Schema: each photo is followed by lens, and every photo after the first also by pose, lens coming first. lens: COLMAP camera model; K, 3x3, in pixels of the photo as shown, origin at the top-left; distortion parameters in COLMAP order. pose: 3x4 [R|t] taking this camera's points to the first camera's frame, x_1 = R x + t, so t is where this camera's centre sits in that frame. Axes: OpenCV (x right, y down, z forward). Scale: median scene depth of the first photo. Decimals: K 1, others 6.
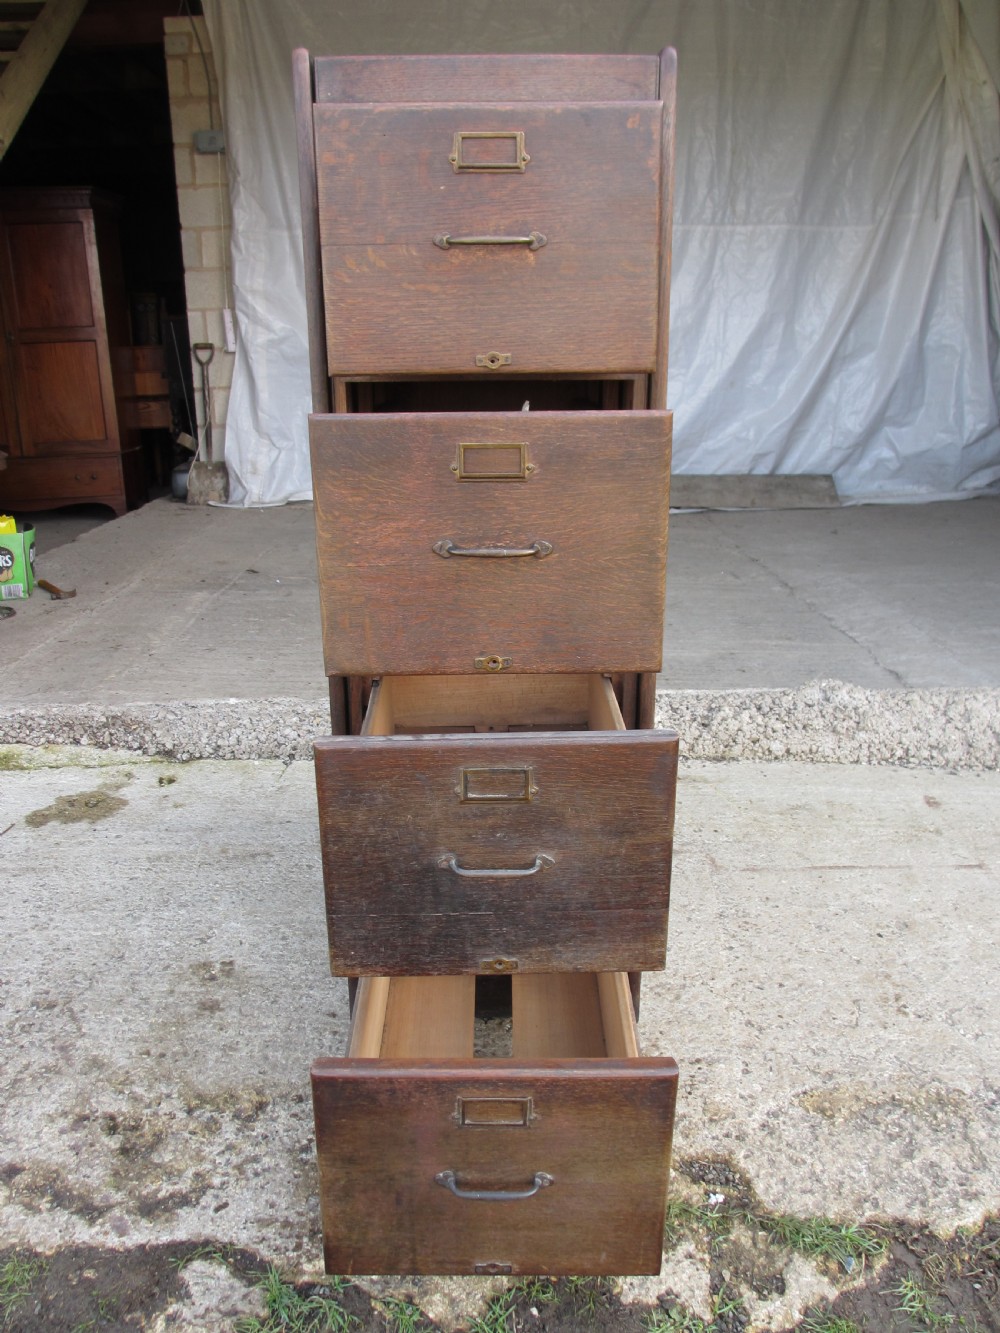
lens RADIAL K [[1112.4, 0, 494.4], [0, 1112.4, 656.7], [0, 0, 1]] dist [-0.039782, 0.009564]
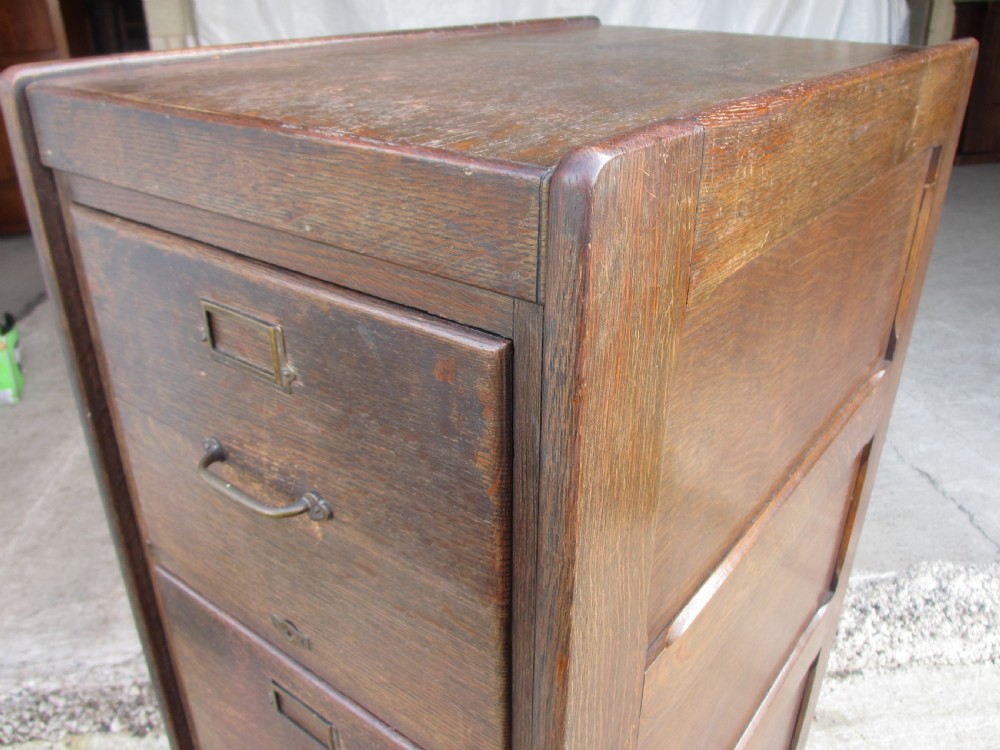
lens RADIAL K [[835.6, 0, 500.0], [0, 835.6, 372.0], [0, 0, 1]] dist [-0.039764, 0.004259]
pose [[0.991941, -0.053439, 0.114882, -0.103032], [0.036008, 0.988216, 0.148773, -0.191613], [-0.121479, -0.143437, 0.982176, 0.289069]]
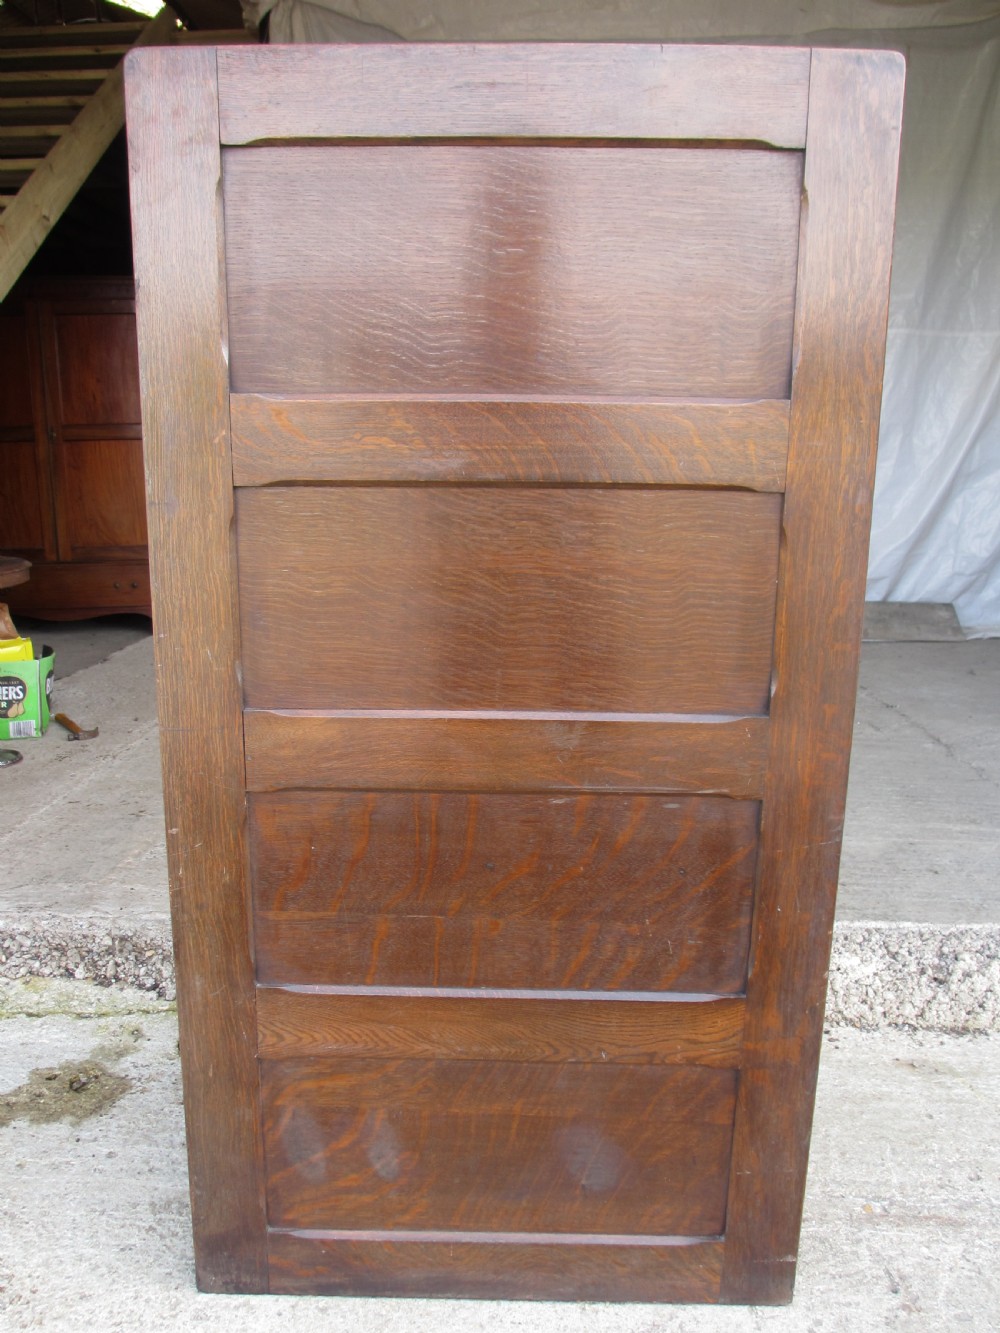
lens RADIAL K [[1115.6, 0, 494.3], [0, 1115.6, 657.4], [0, 0, 1]] dist [-0.031108, -0.004669]
pose [[0.998961, 0.026211, -0.037275, -0.054473], [-0.029537, 0.995350, -0.091683, -0.052236], [0.034699, 0.092689, 0.995090, 0.189337]]
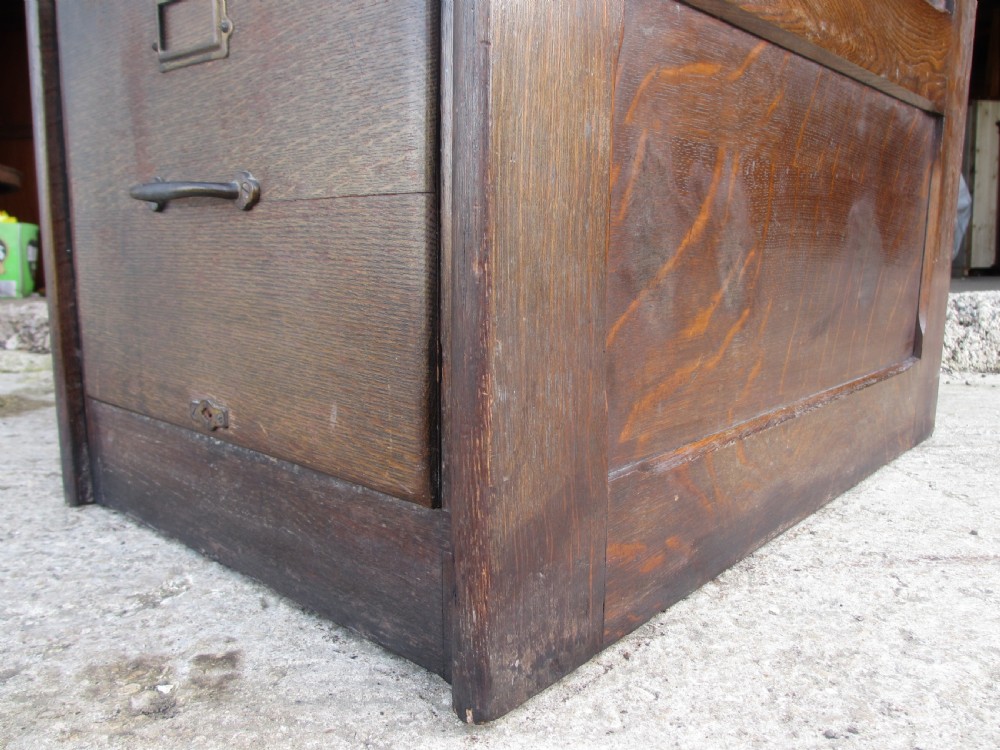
lens RADIAL K [[835.6, 0, 500.0], [0, 835.6, 372.0], [0, 0, 1]] dist [-0.039764, 0.004259]
pose [[0.998358, -0.001363, 0.057269, -0.088394], [0.009522, 0.989760, -0.142426, 0.115680], [-0.056489, 0.142737, 0.988147, 0.379864]]
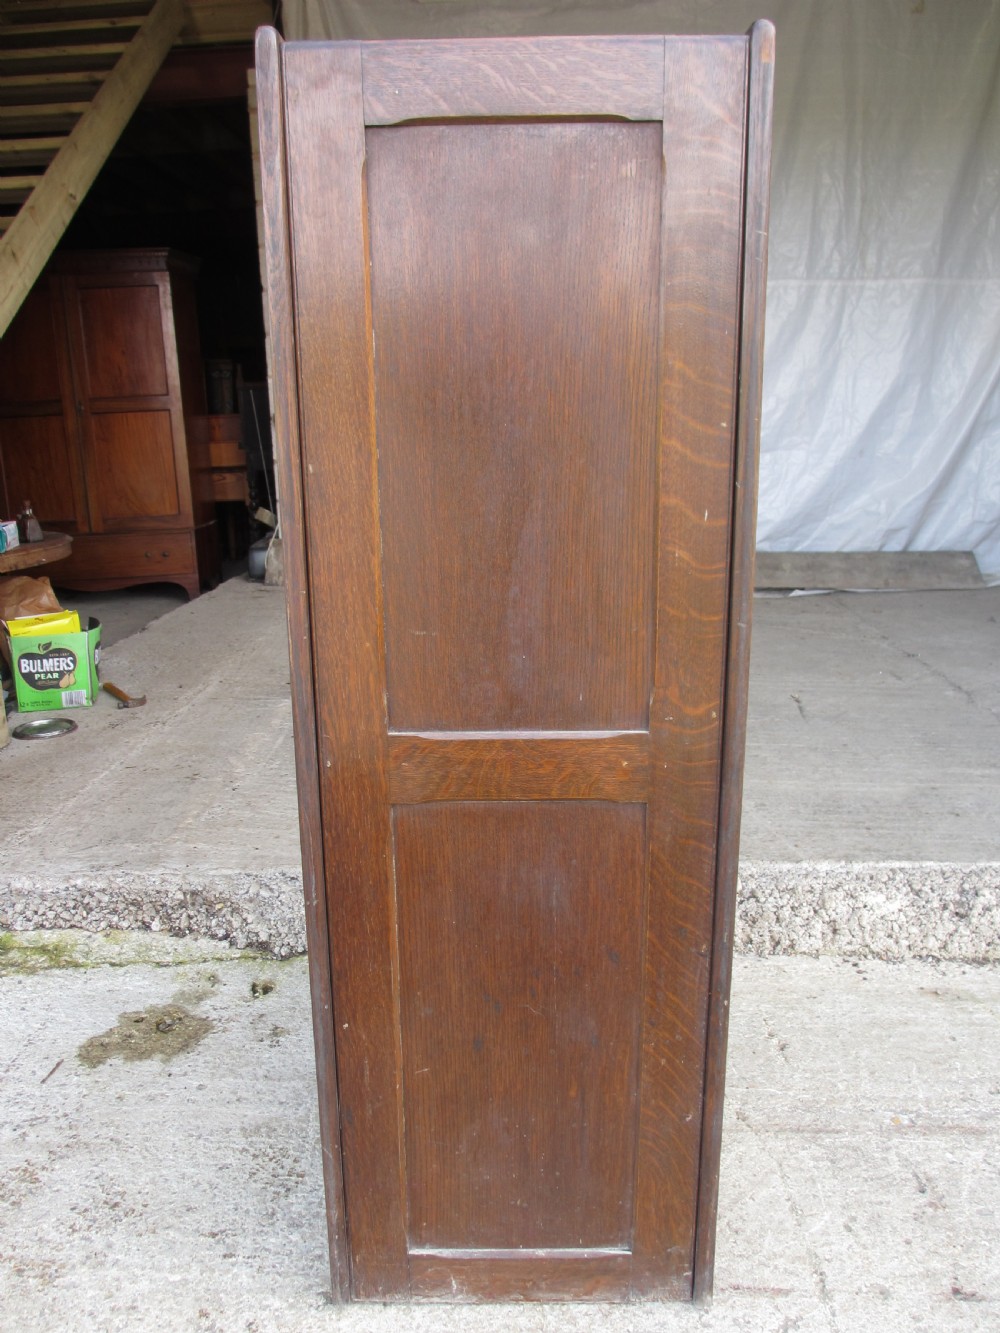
lens RADIAL K [[1115.6, 0, 496.2], [0, 1115.6, 660.2], [0, 0, 1]] dist [-0.036269, 0.002260]
pose [[0.998617, 0.002878, -0.052504, -0.064290], [-0.005509, 0.998733, -0.050028, -0.053198], [0.052294, 0.050248, 0.997367, 0.157935]]
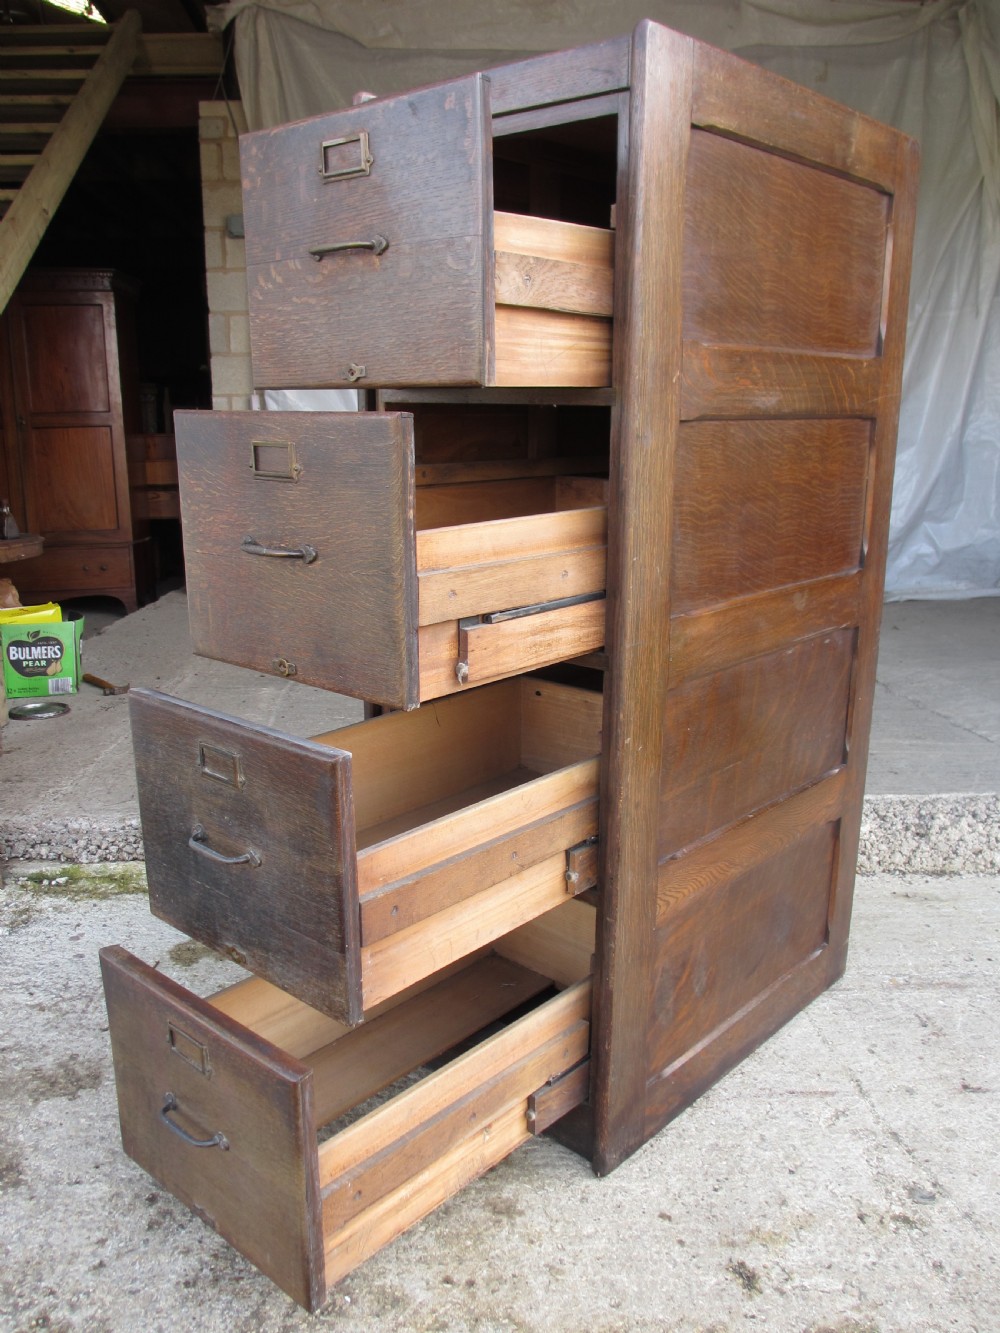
lens RADIAL K [[1112.8, 0, 493.3], [0, 1112.8, 660.4], [0, 0, 1]] dist [-0.037837, 0.001991]
pose [[0.998847, 0.002515, 0.047941, -0.141055], [0.001674, 0.996195, -0.087133, -0.000640], [-0.047978, 0.087113, 0.995042, 0.089936]]
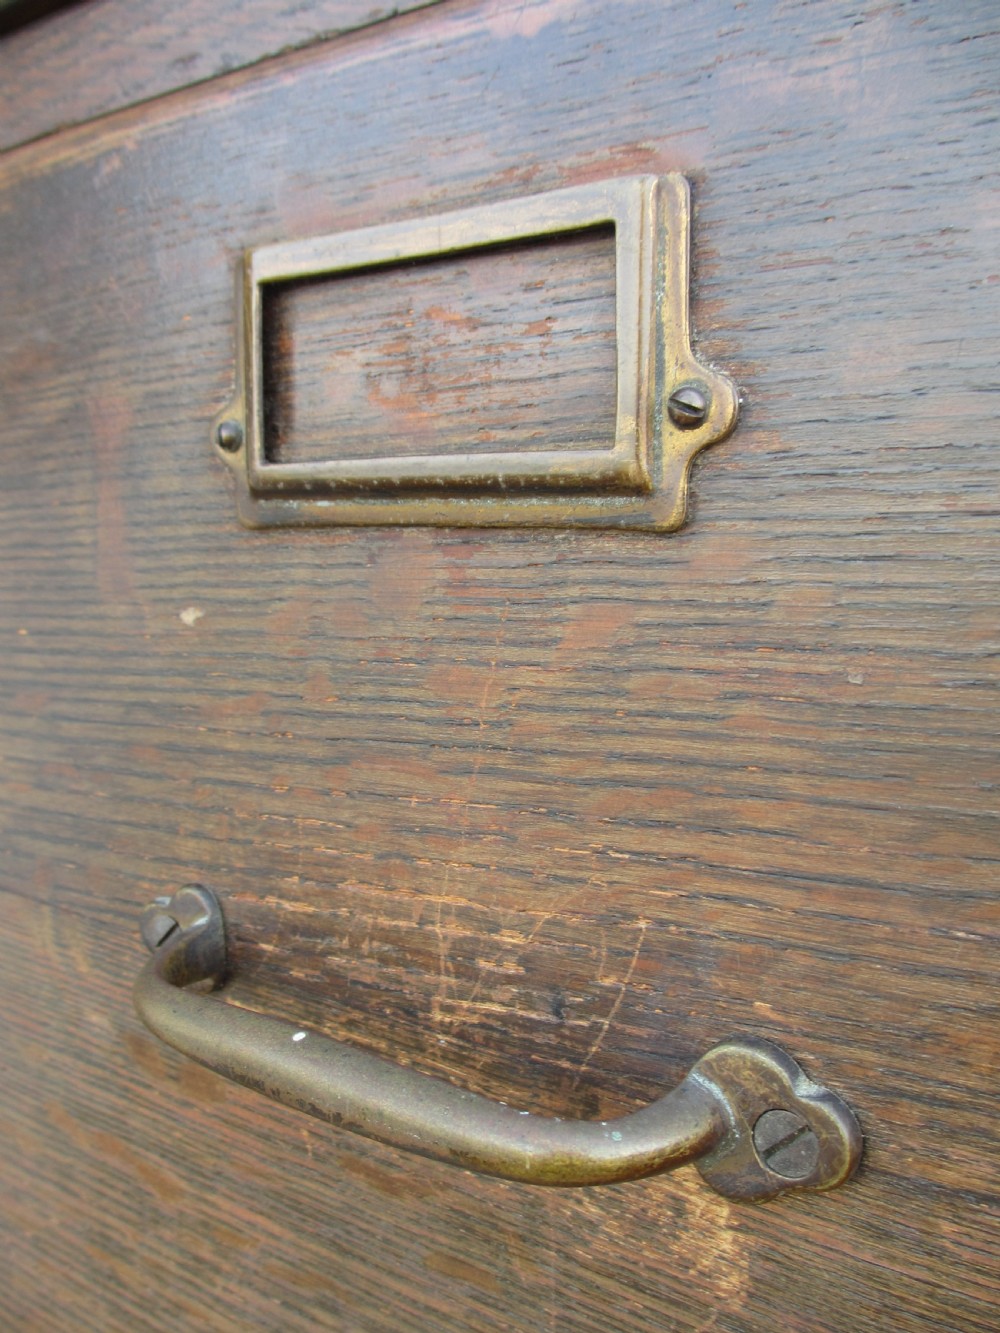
lens RADIAL K [[1151.8, 0, 501.1], [0, 1151.8, 727.6], [0, 0, 1]] dist [-0.026929, 0.000231]
pose [[0.984729, 0.001645, 0.174085, -0.131840], [0.027137, 0.986282, -0.162824, -0.159019], [-0.171965, 0.165062, 0.971176, 0.381903]]
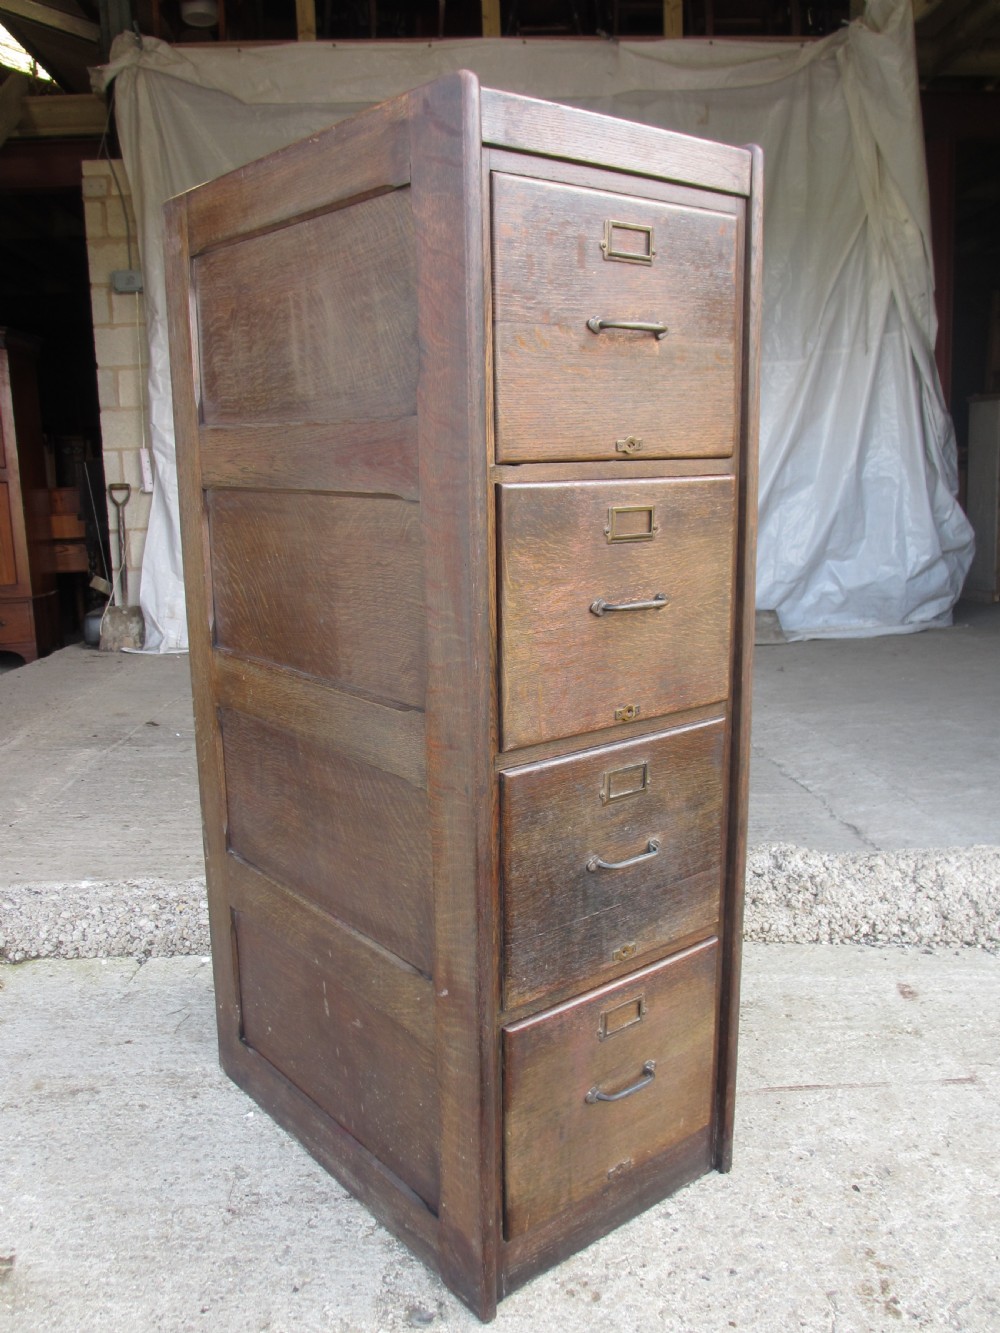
lens RADIAL K [[1114.1, 0, 496.3], [0, 1114.1, 659.8], [0, 0, 1]] dist [-0.046781, 0.014186]
pose [[0.998927, -0.016491, 0.043279, 0.033746], [0.021632, 0.992400, -0.121136, -0.016073], [-0.040953, 0.121942, 0.991692, 0.097718]]
